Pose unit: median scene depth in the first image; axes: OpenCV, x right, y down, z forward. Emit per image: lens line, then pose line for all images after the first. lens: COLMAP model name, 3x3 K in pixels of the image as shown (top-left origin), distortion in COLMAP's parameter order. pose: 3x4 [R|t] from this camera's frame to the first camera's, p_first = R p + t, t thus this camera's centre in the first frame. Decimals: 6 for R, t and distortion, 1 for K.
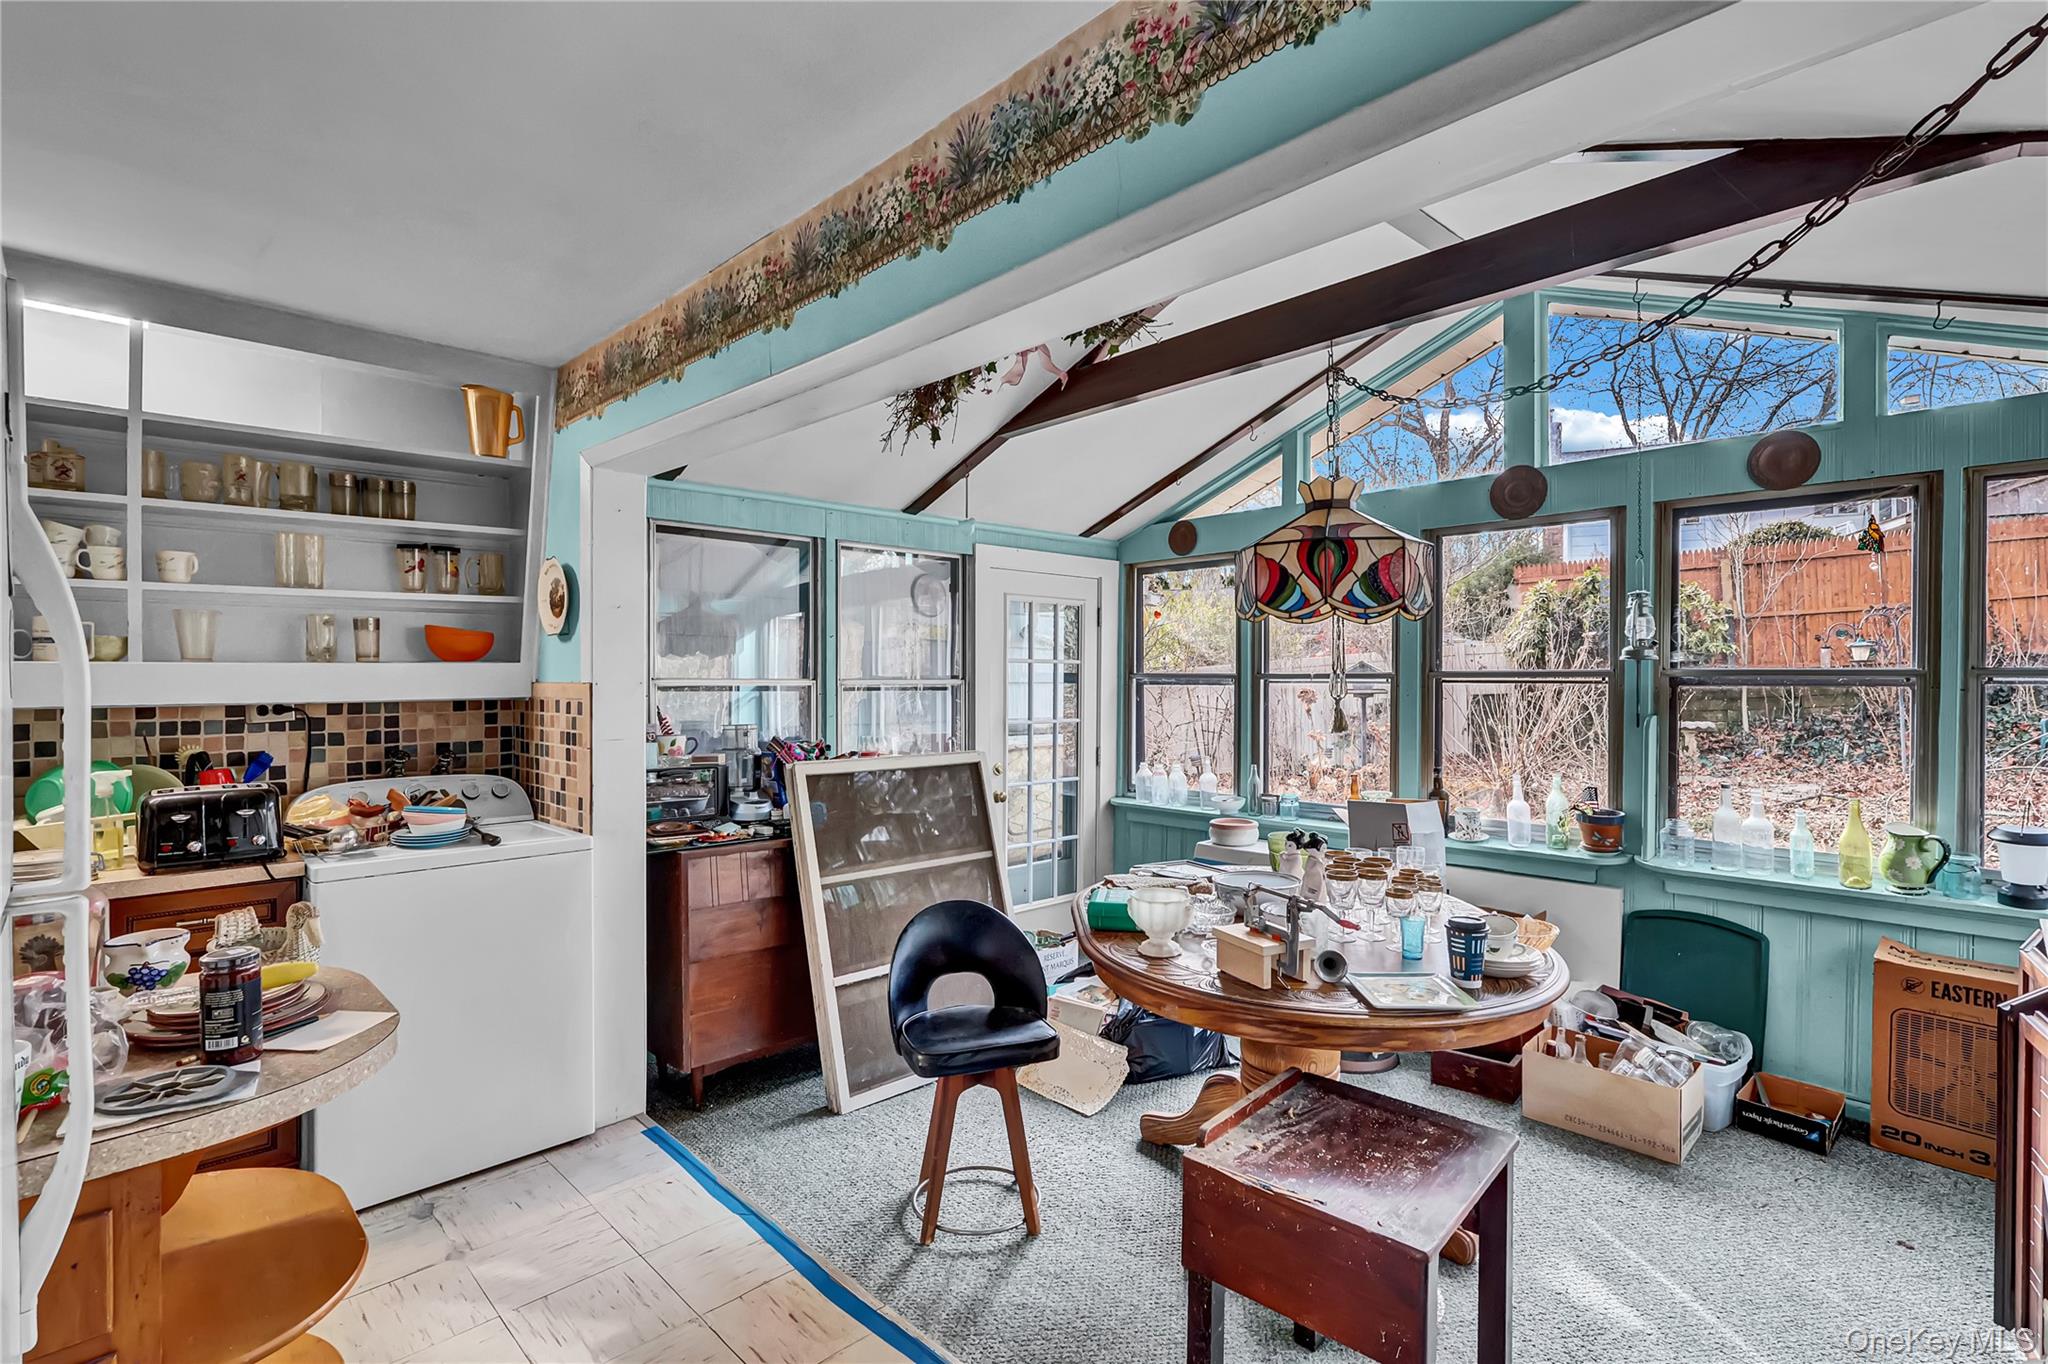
lens RADIAL K [[949.3, 0, 1028.4], [0, 949.3, 675.1], [0, 0, 1]] dist [-0.002459, 0.001307]
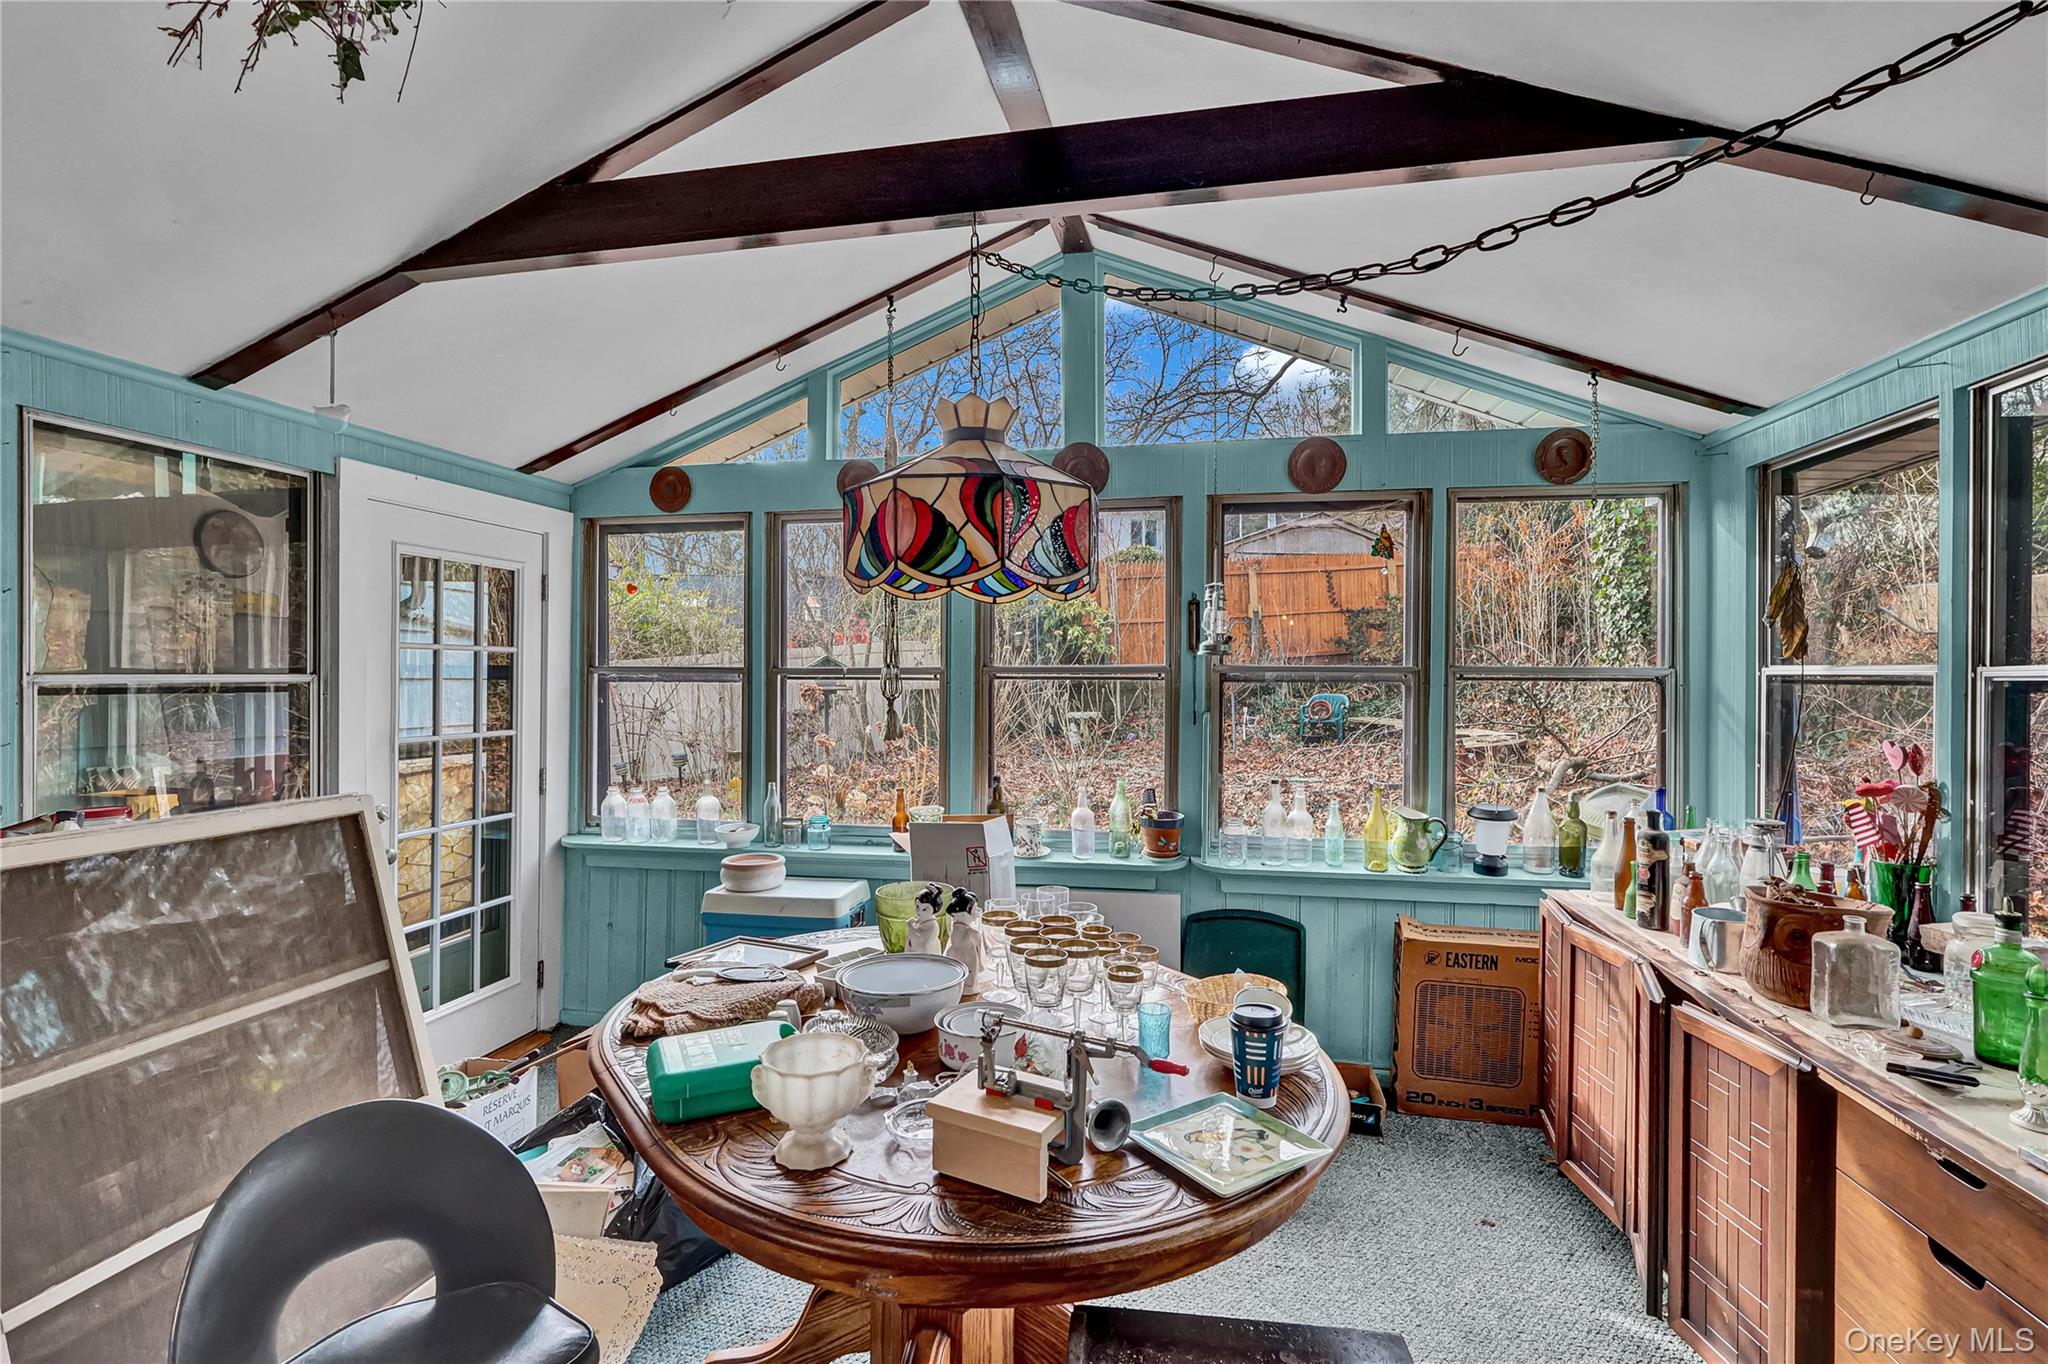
lens RADIAL K [[949.3, 0, 1028.4], [0, 949.3, 675.1], [0, 0, 1]] dist [-0.002459, 0.001307]
pose [[0.820183, 0.001658, 0.572099, -0.053836], [-0.004419, 0.999984, 0.003437, 0.001358], [-0.572084, -0.005347, 0.820177, 0.300285]]
